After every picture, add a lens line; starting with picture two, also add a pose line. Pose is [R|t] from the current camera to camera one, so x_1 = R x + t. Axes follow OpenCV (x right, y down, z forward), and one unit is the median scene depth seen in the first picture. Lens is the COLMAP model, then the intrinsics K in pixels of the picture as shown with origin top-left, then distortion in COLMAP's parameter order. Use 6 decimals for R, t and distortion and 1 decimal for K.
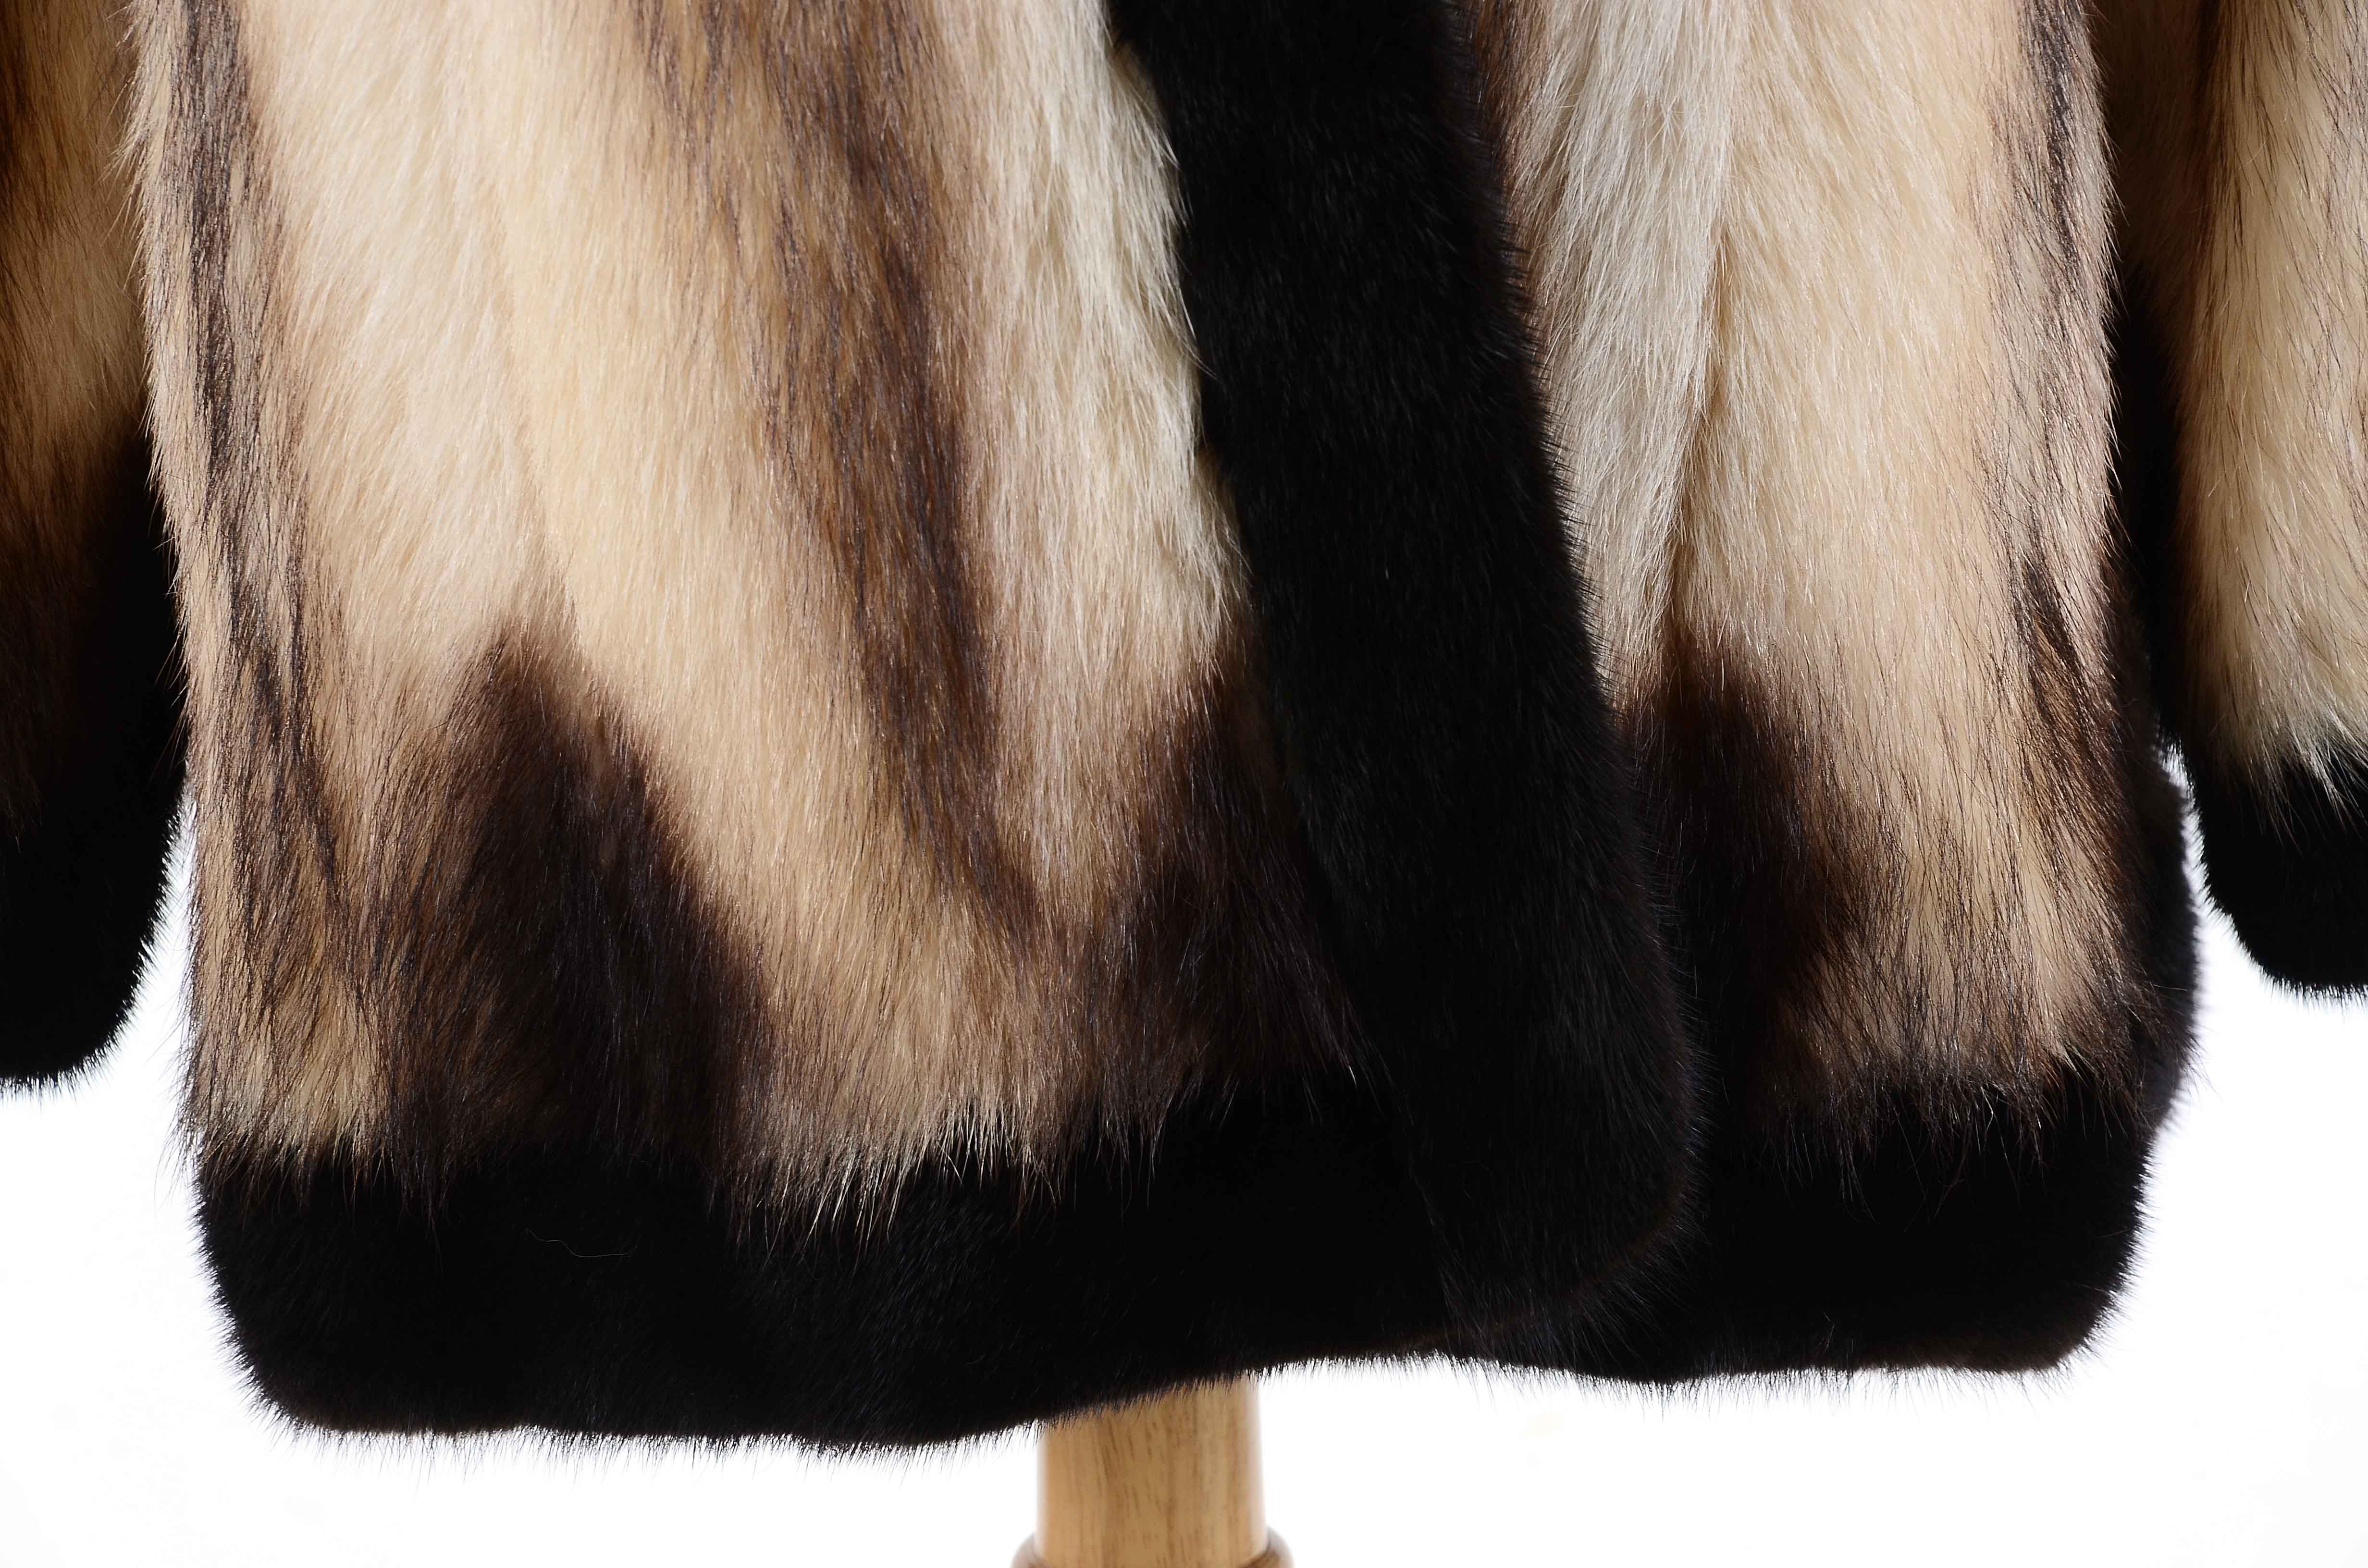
lens RADIAL K [[10007.1, 0, 1178.3], [0, 10007.1, 822.8], [0, 0, 1]] dist [1.340432, 4.699718]
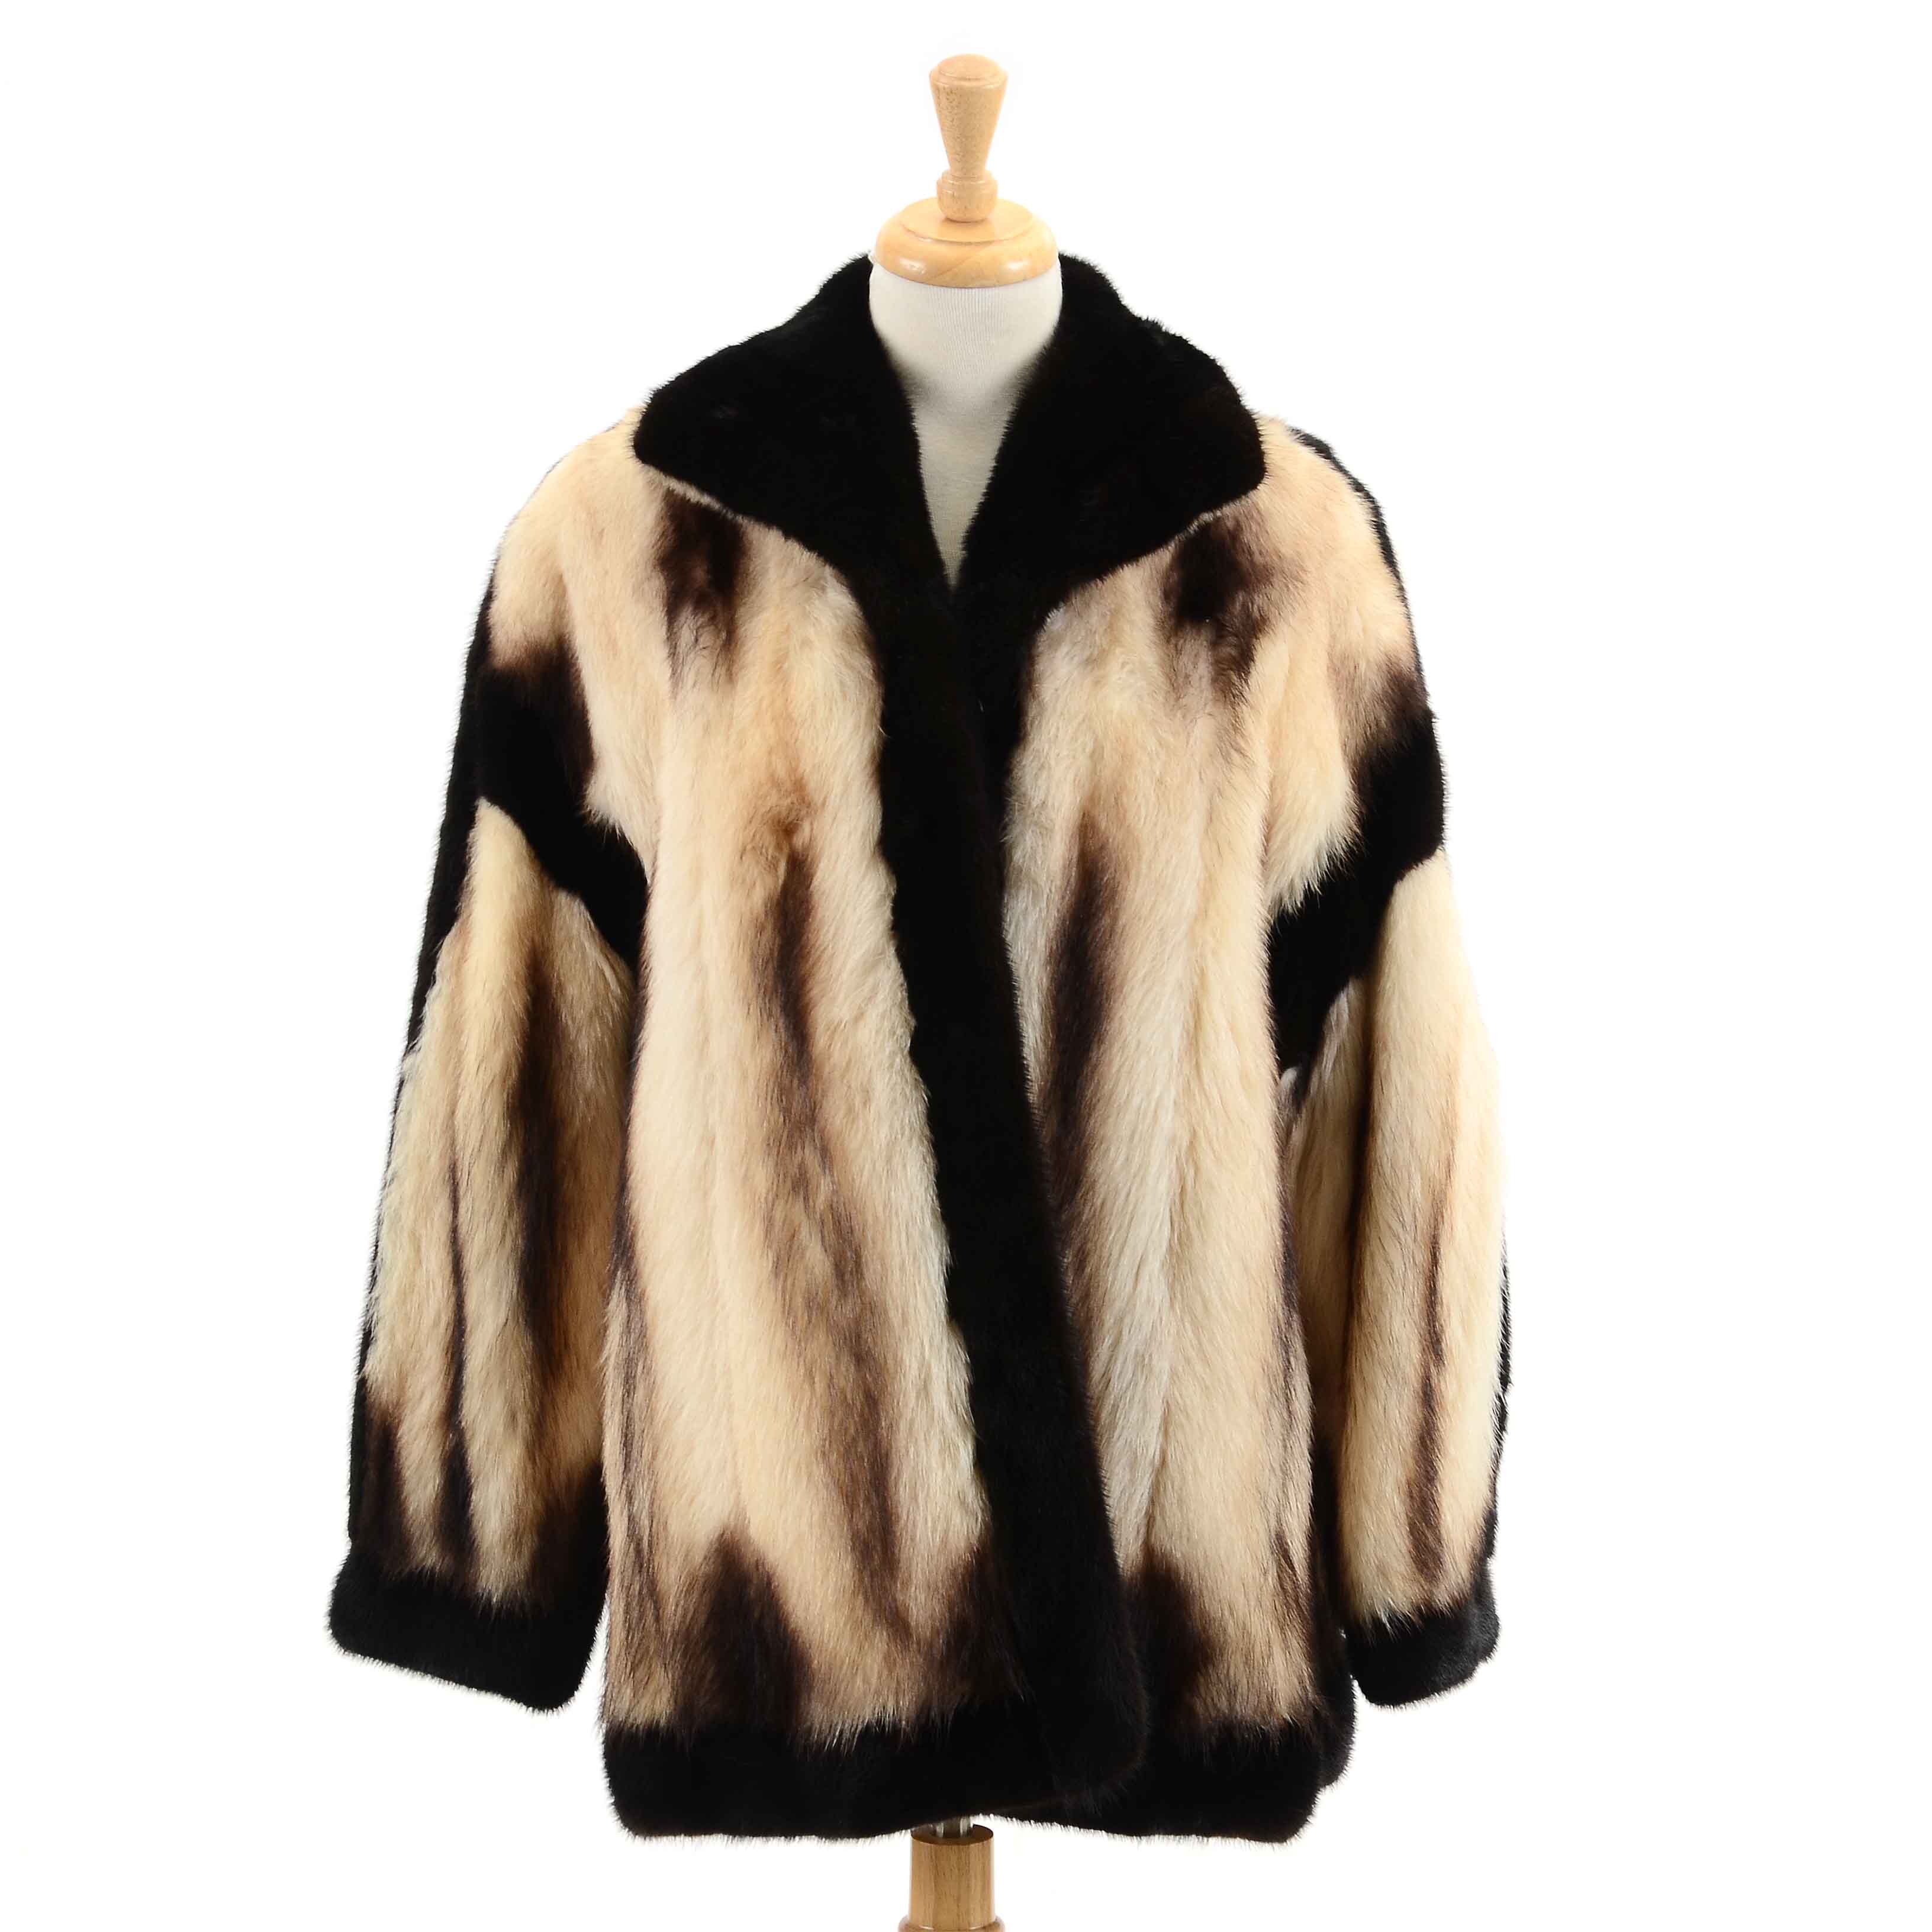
lens RADIAL K [[5045.3, 0, 971.1], [0, 5045.3, 993.3], [0, 0, 1]] dist [0.240636, 0.244239]
pose [[0.999166, 0.034543, -0.021794, 0.026246], [-0.037966, 0.982237, -0.183765, 0.089150], [0.015059, 0.184439, 0.982729, -0.395577]]
